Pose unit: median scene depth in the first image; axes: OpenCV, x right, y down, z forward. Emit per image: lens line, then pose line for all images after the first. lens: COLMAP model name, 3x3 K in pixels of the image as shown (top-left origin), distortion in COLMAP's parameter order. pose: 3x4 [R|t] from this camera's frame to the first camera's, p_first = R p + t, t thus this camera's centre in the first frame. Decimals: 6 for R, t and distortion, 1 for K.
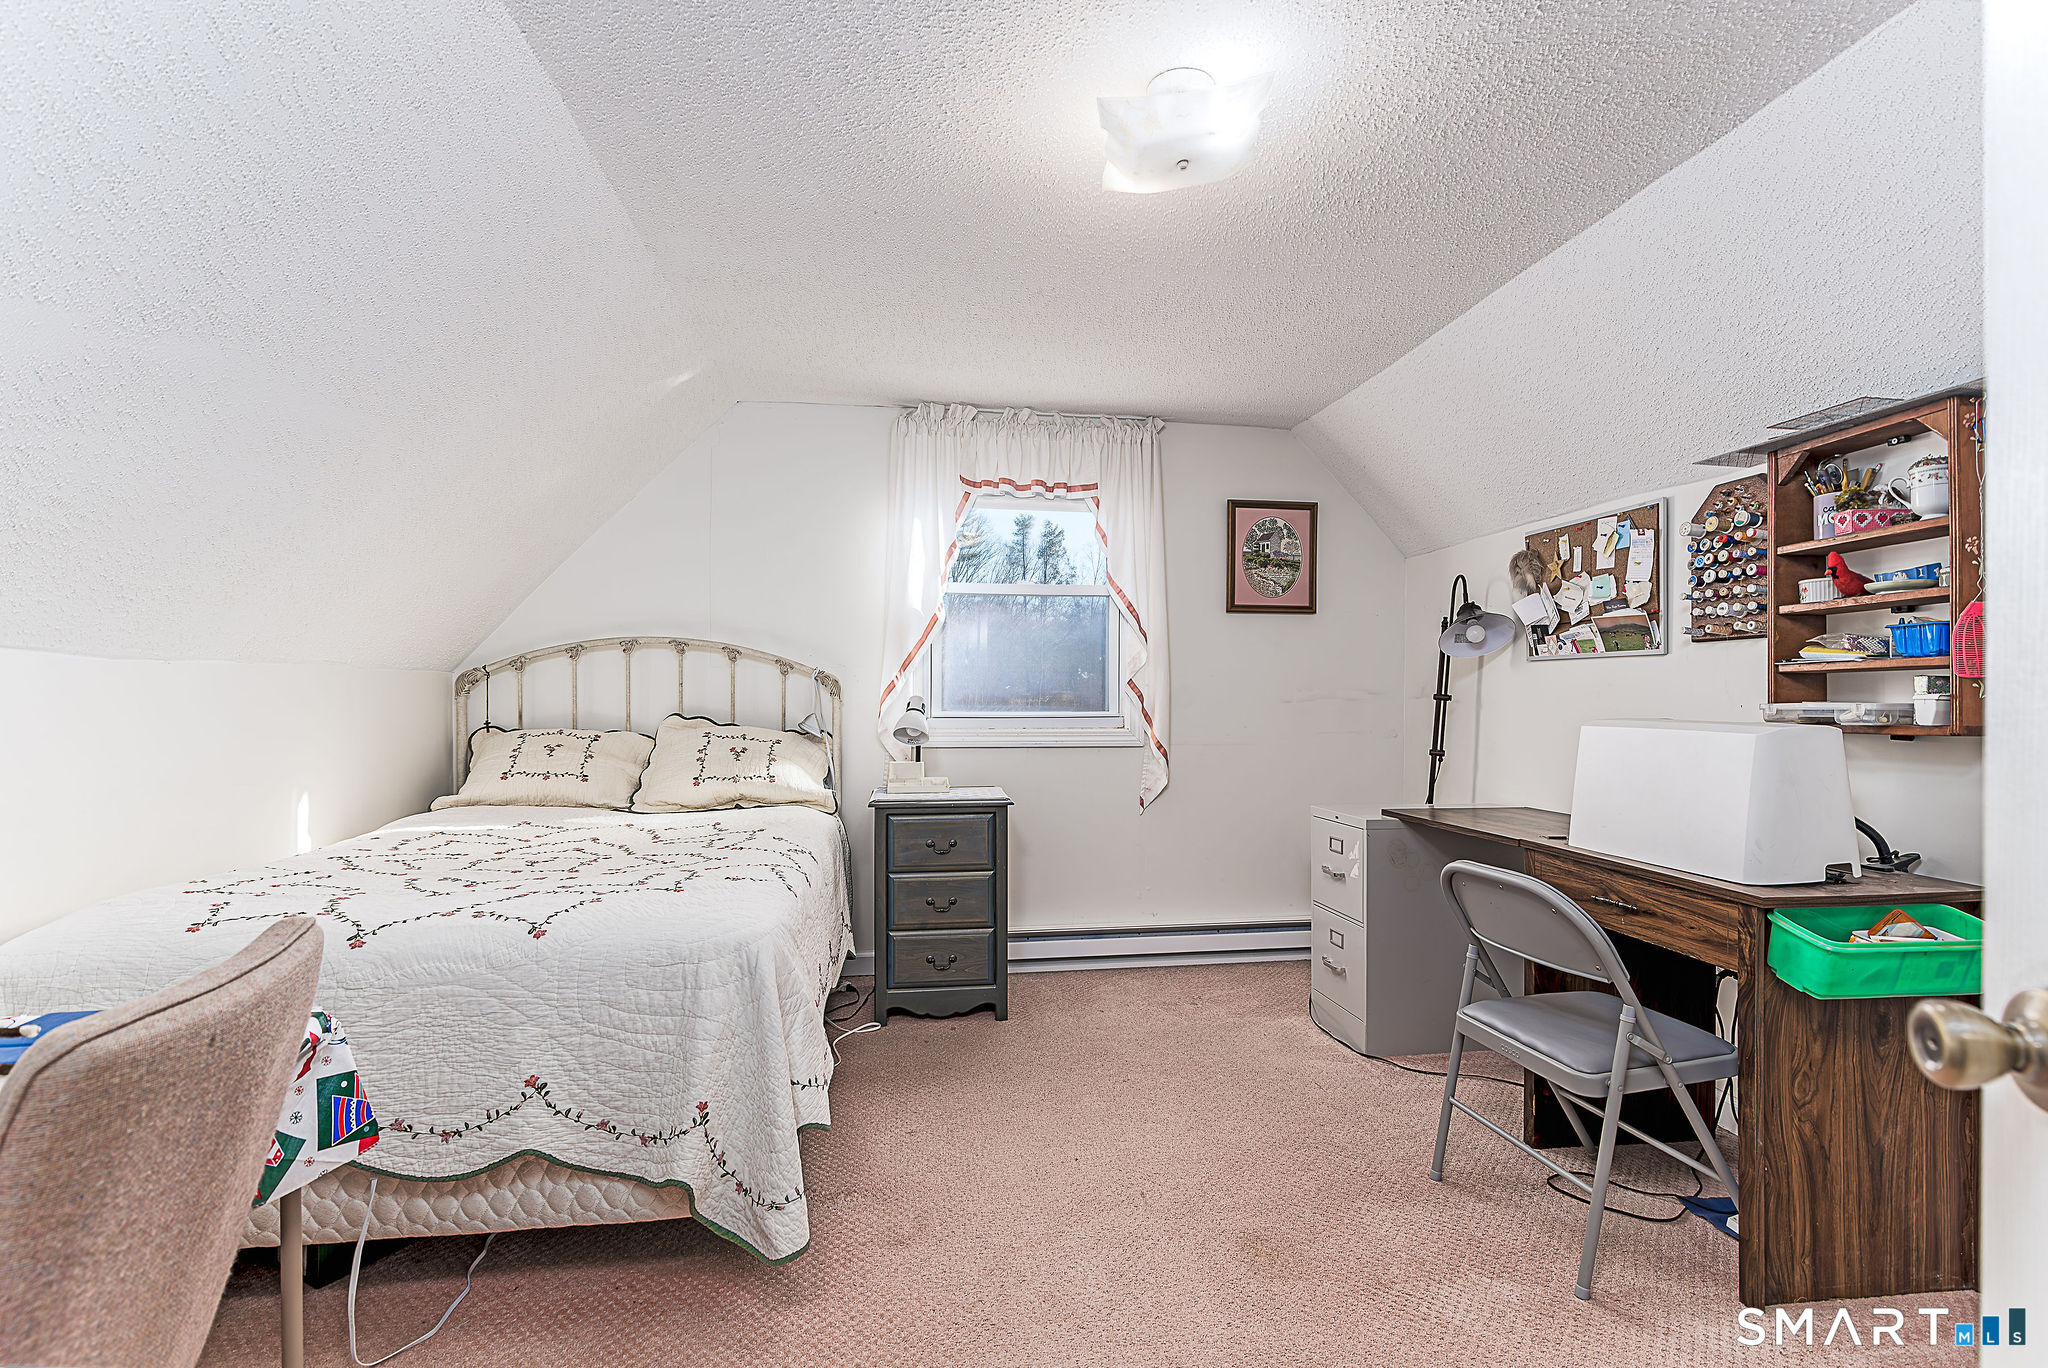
lens RADIAL K [[963.8, 0, 1021.0], [0, 963.8, 690.6], [0, 0, 1]] dist [0.001362, -0.000517]
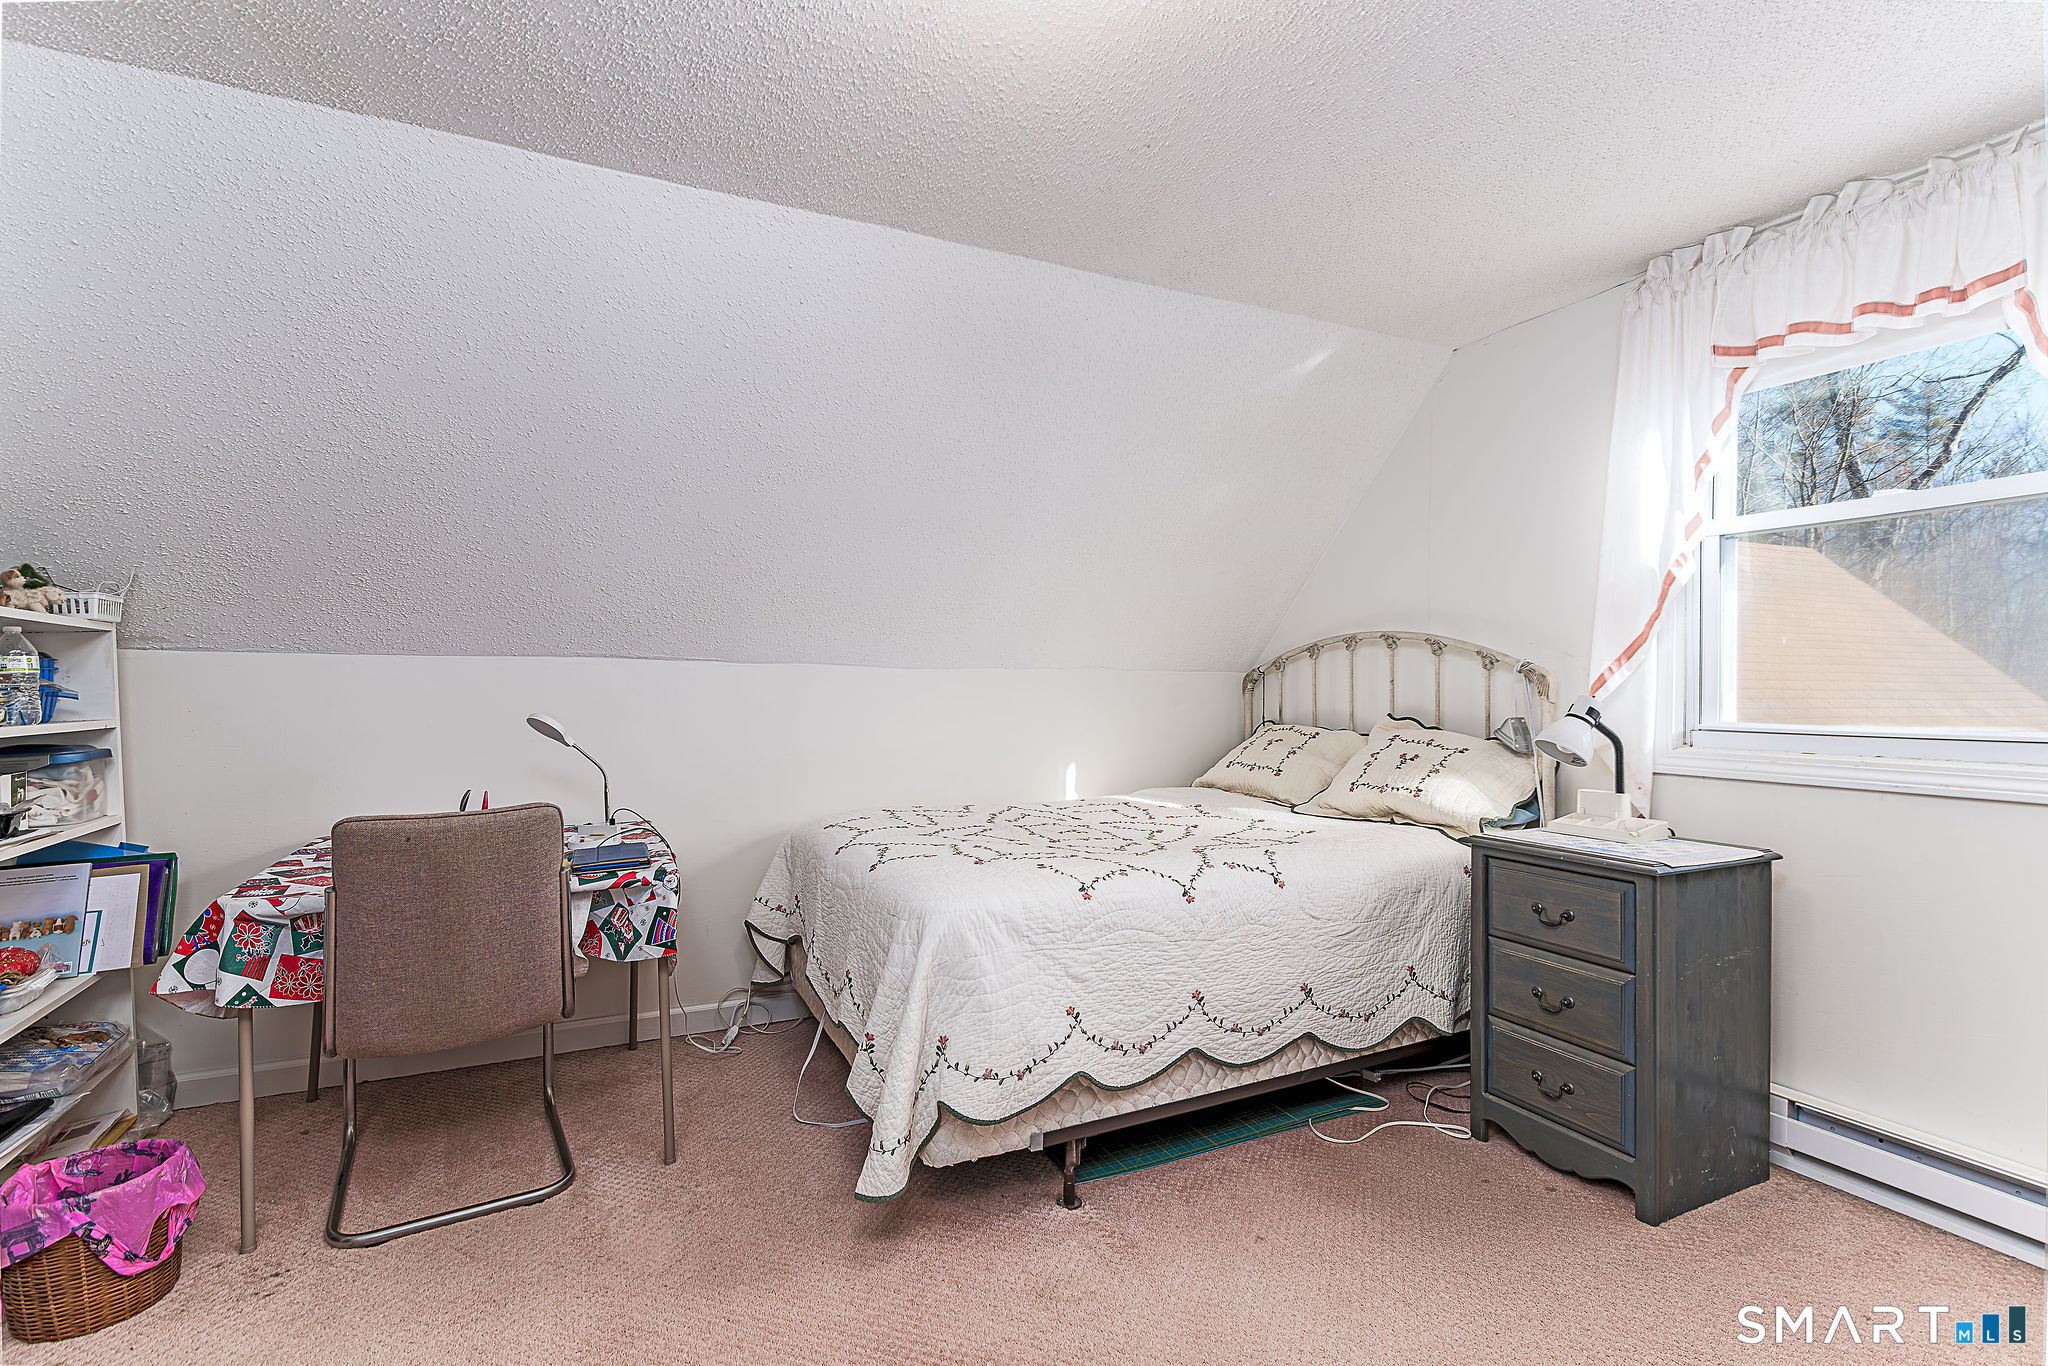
lens RADIAL K [[939.6, 0, 1035.9], [0, 939.6, 690.1], [0, 0, 1]] dist [-0.001738, -0.000724]
pose [[0.299056, 0.000016, -0.954236, 0.414744], [-0.002133, 0.999998, -0.000652, 0.002321], [0.954233, 0.002230, 0.299055, 0.422754]]
